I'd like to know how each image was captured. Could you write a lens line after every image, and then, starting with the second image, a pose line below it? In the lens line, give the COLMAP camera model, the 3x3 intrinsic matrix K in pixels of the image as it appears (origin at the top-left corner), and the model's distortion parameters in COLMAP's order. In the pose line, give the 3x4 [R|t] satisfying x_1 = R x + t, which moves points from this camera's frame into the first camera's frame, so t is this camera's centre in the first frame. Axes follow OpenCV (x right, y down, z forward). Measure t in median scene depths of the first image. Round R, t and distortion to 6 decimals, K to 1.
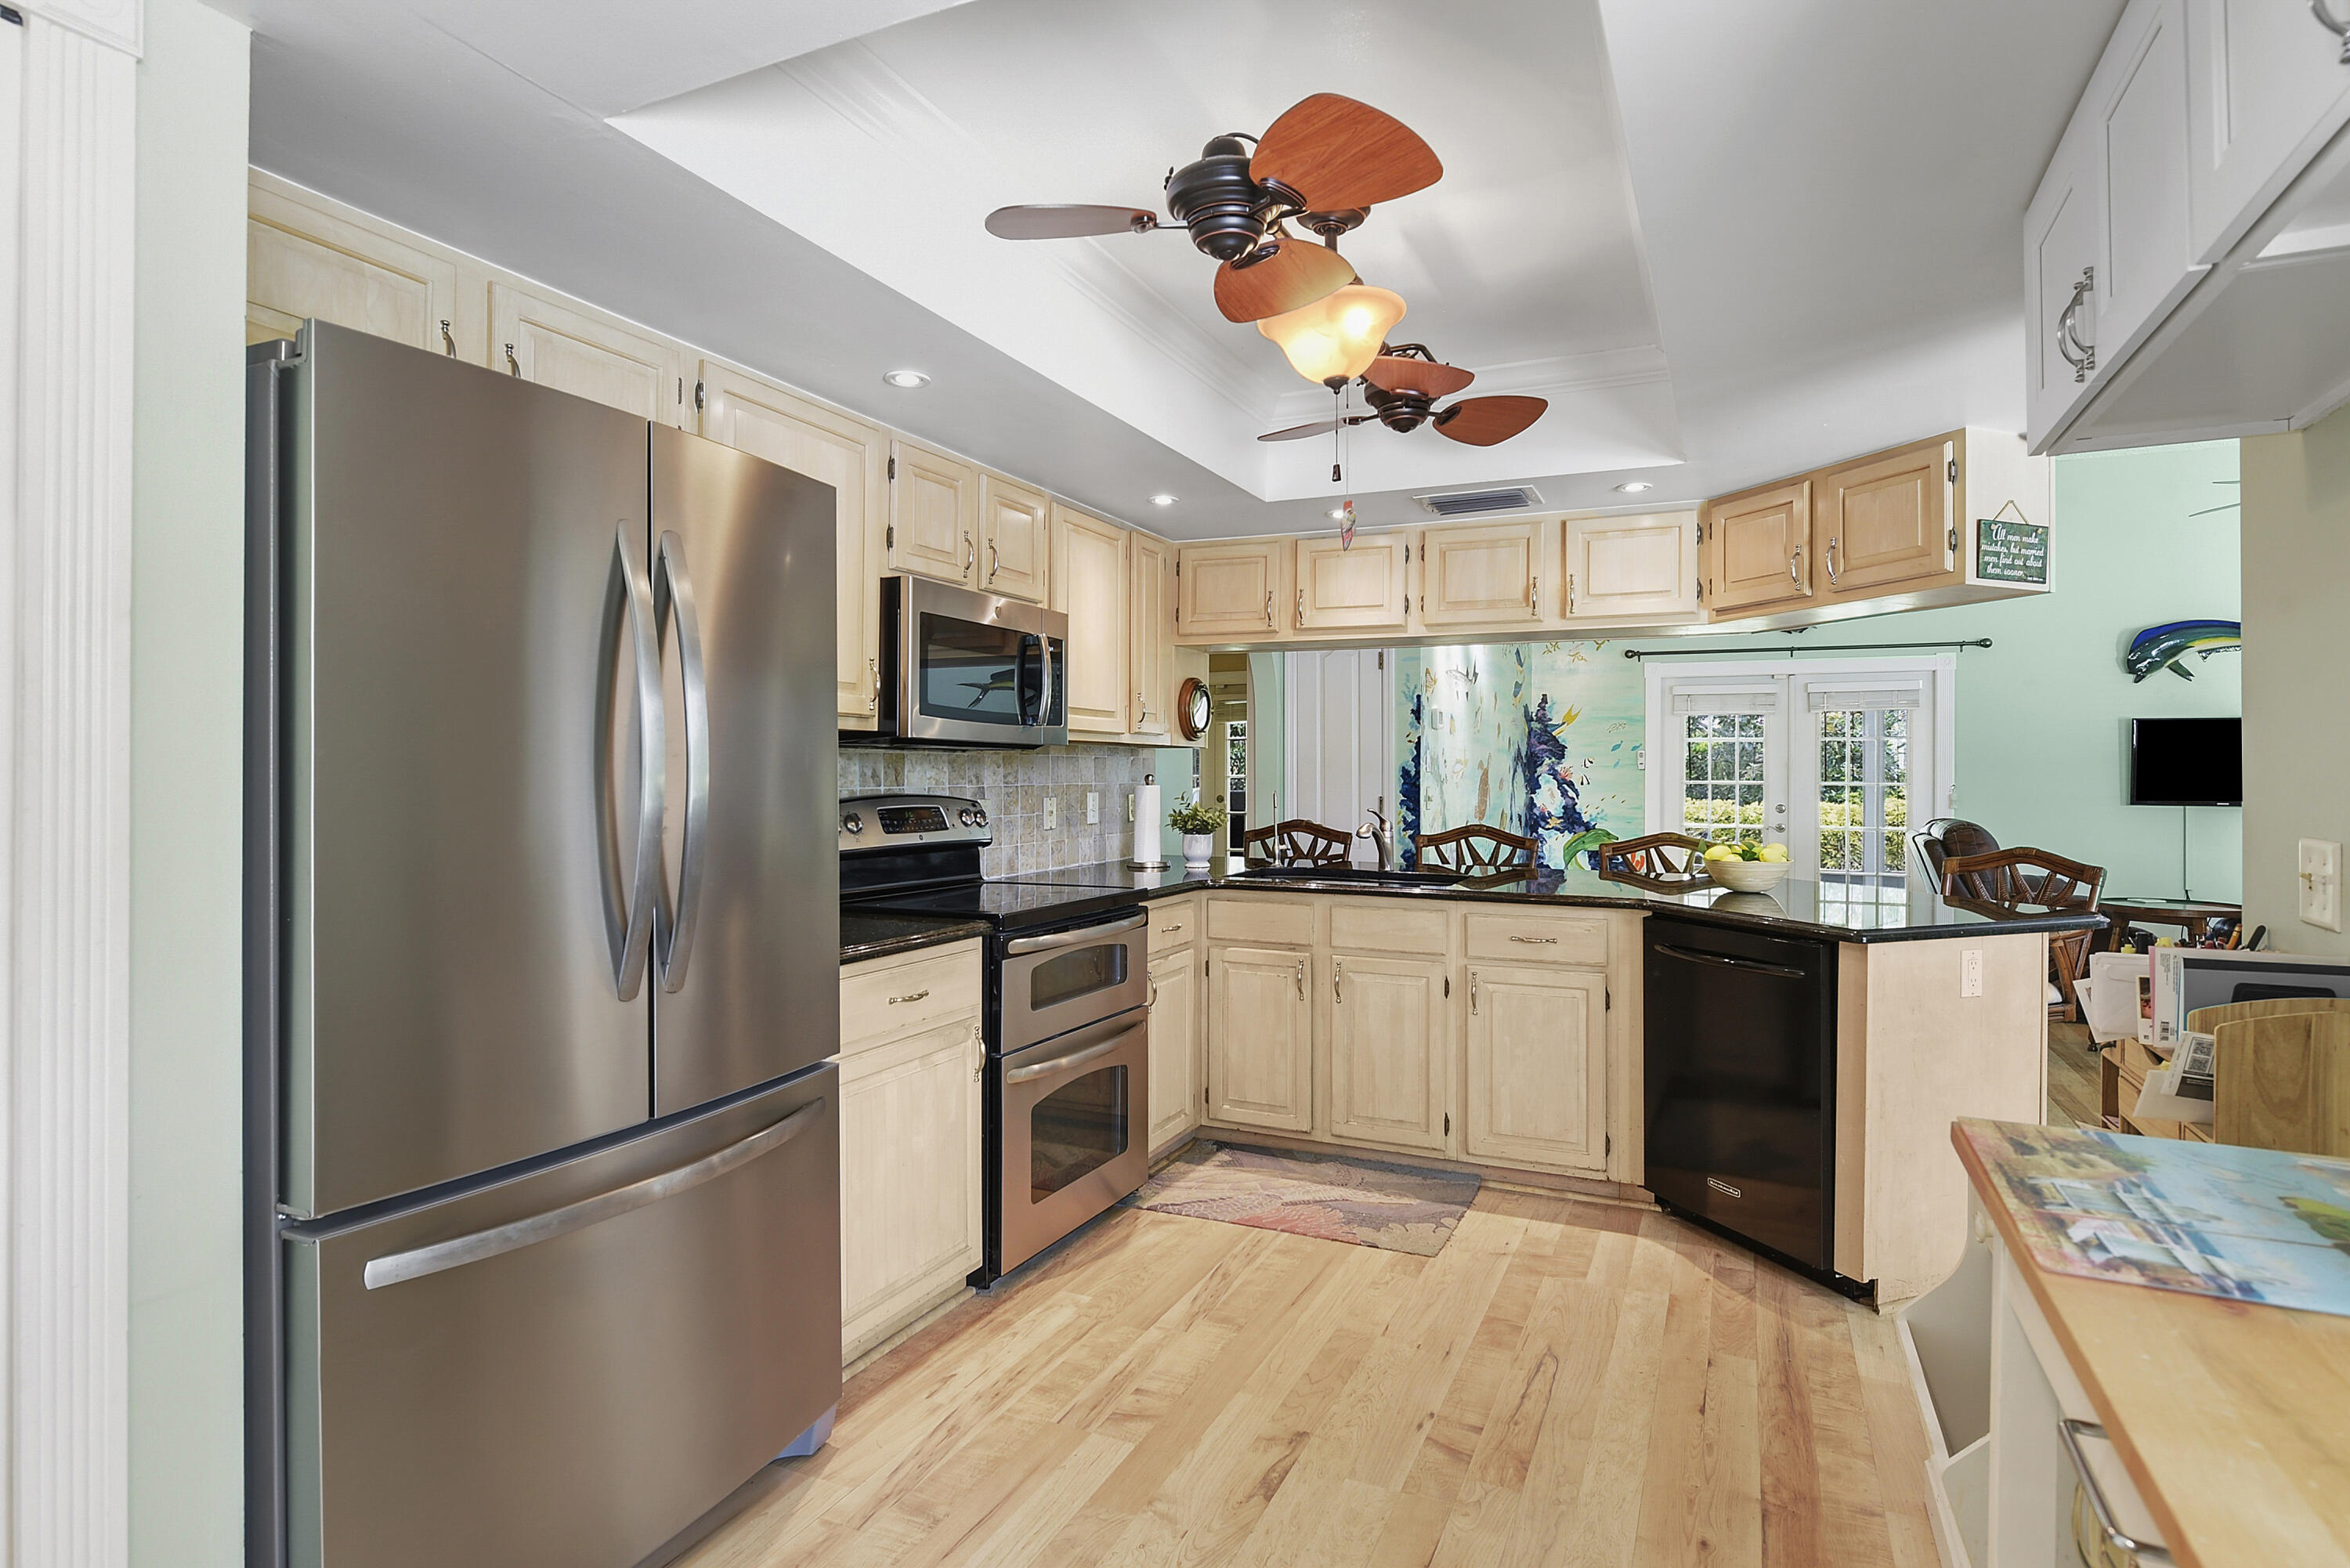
lens RADIAL K [[1255.1, 0, 1175.0], [0, 1255.1, 784.0], [0, 0, 1]] dist [-0.005562, -0.001668]
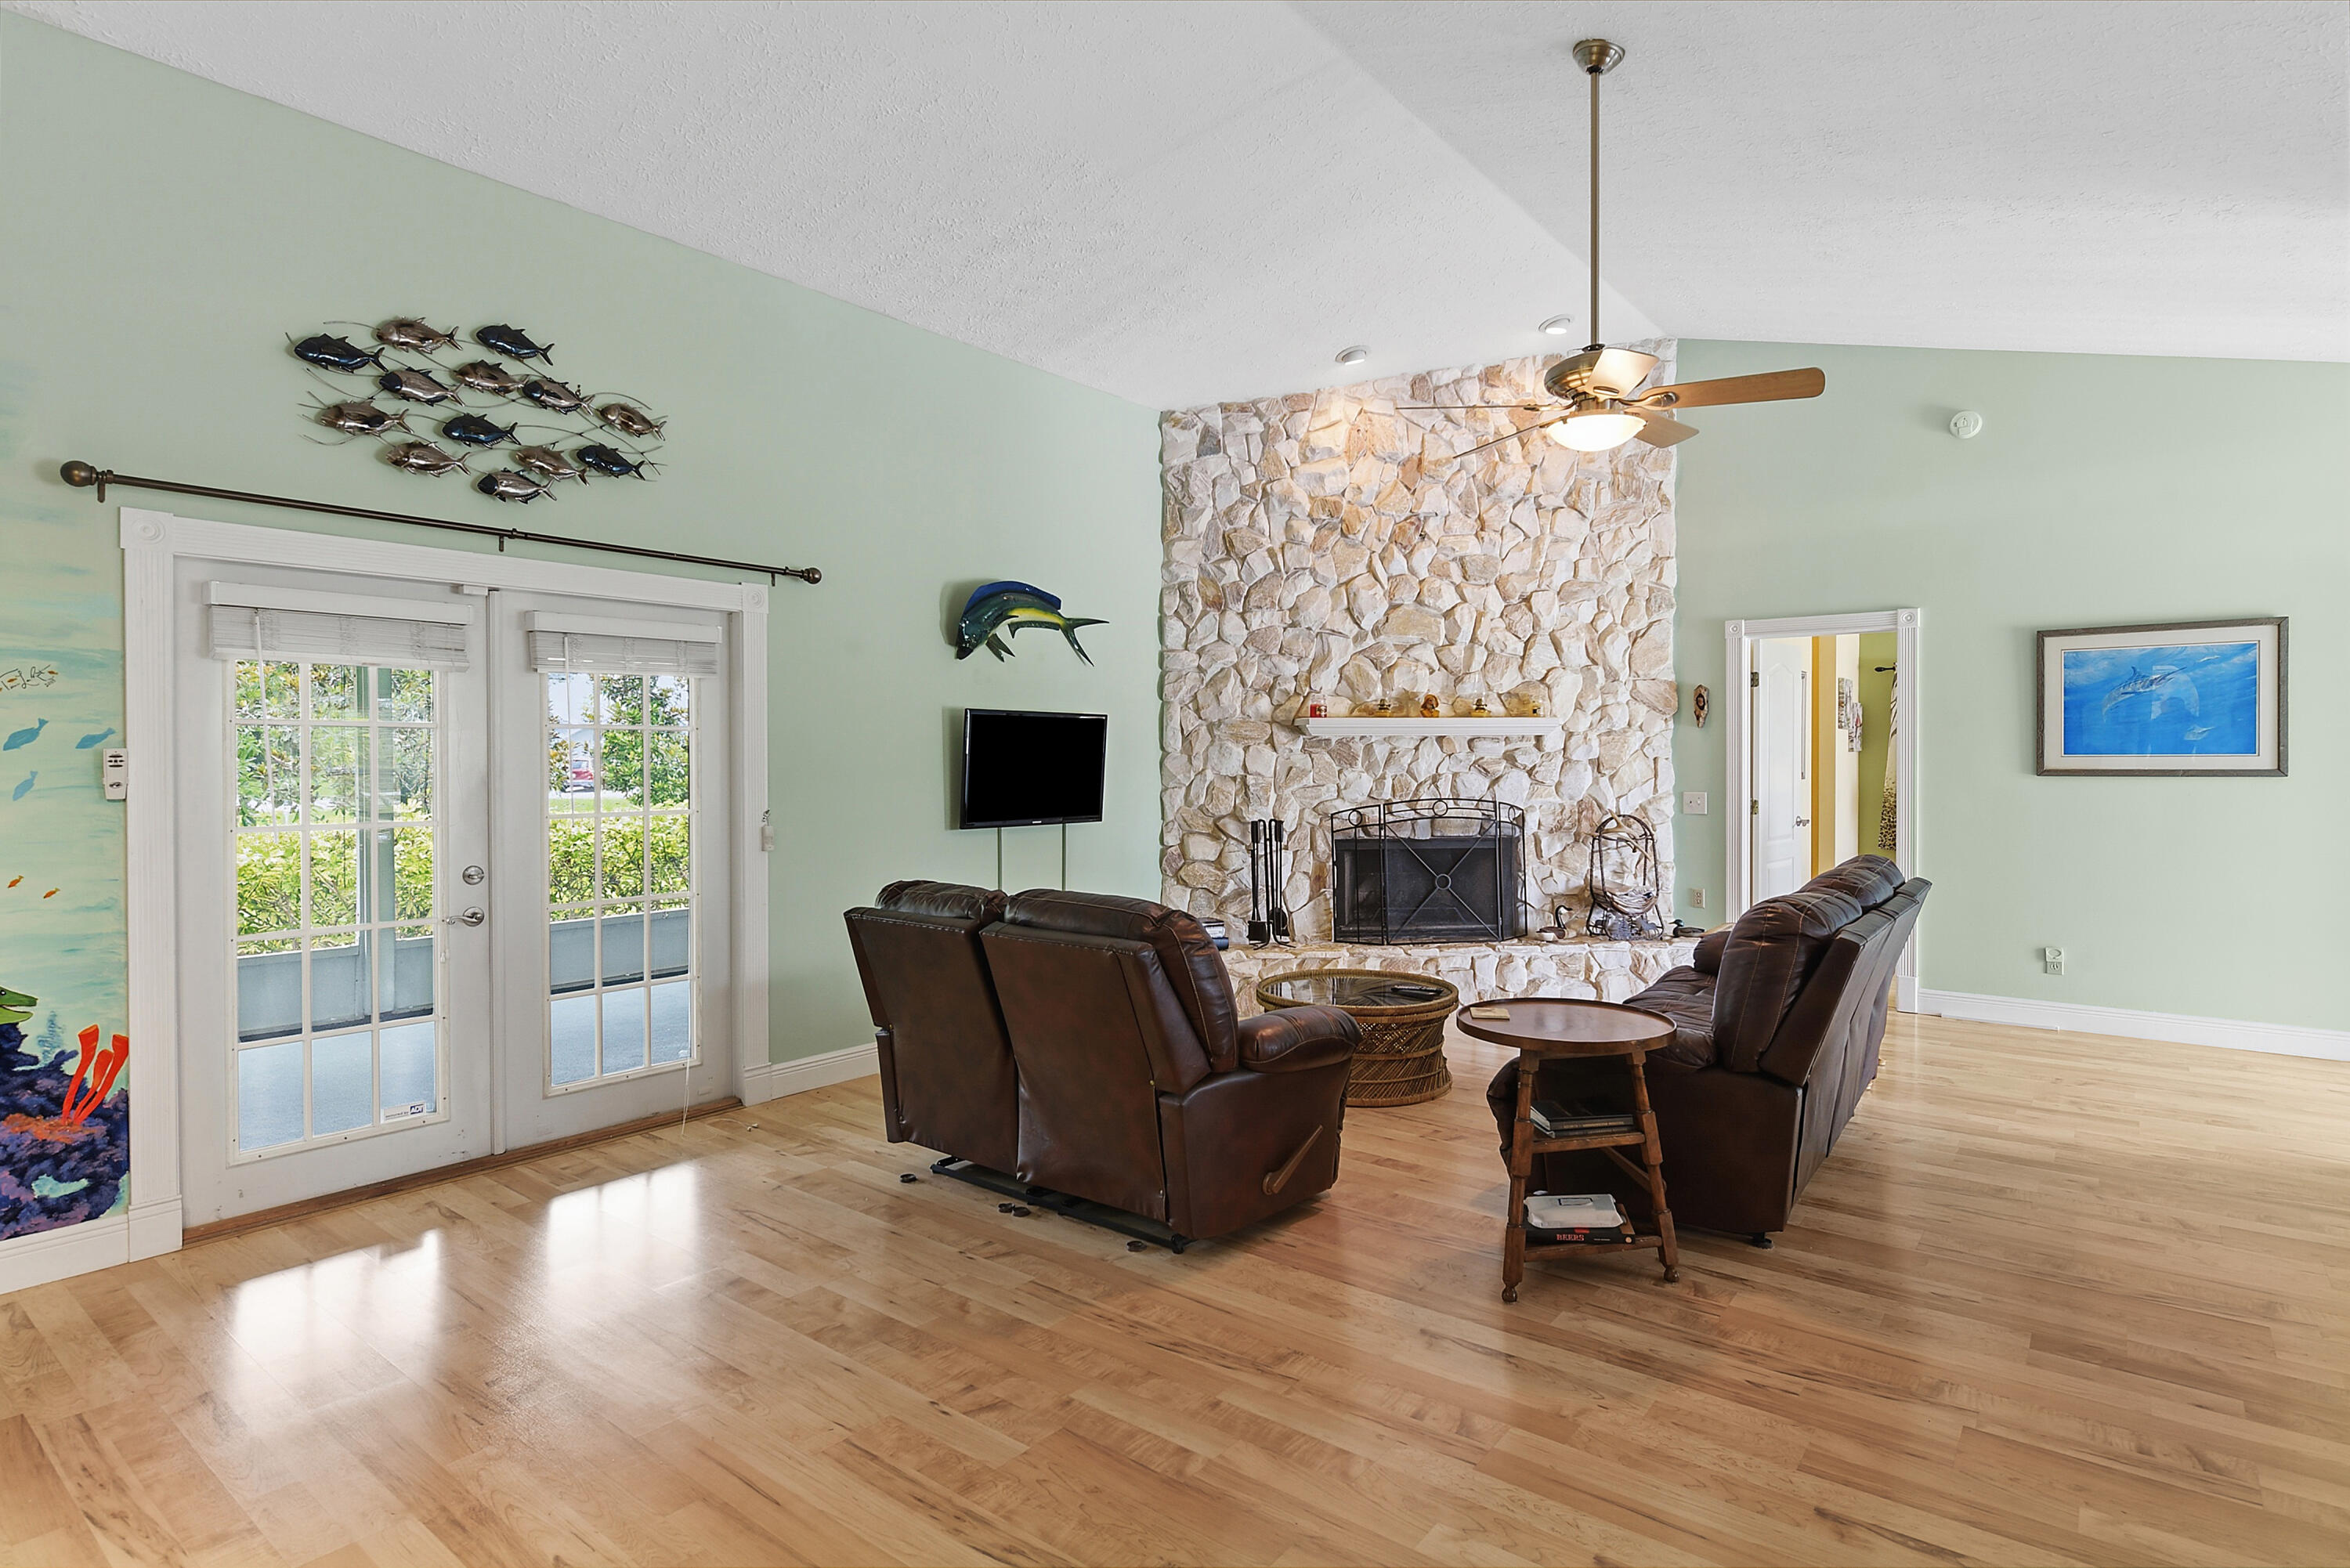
lens RADIAL K [[1215.5, 0, 1183.5], [0, 1215.5, 770.3], [0, 0, 1]] dist [-0.002690, -0.000600]
pose [[0.242747, -0.013701, 0.969993, 0.112004], [0.011723, 0.999869, 0.011190, -0.021449], [-0.970019, 0.008655, 0.242876, 0.643461]]
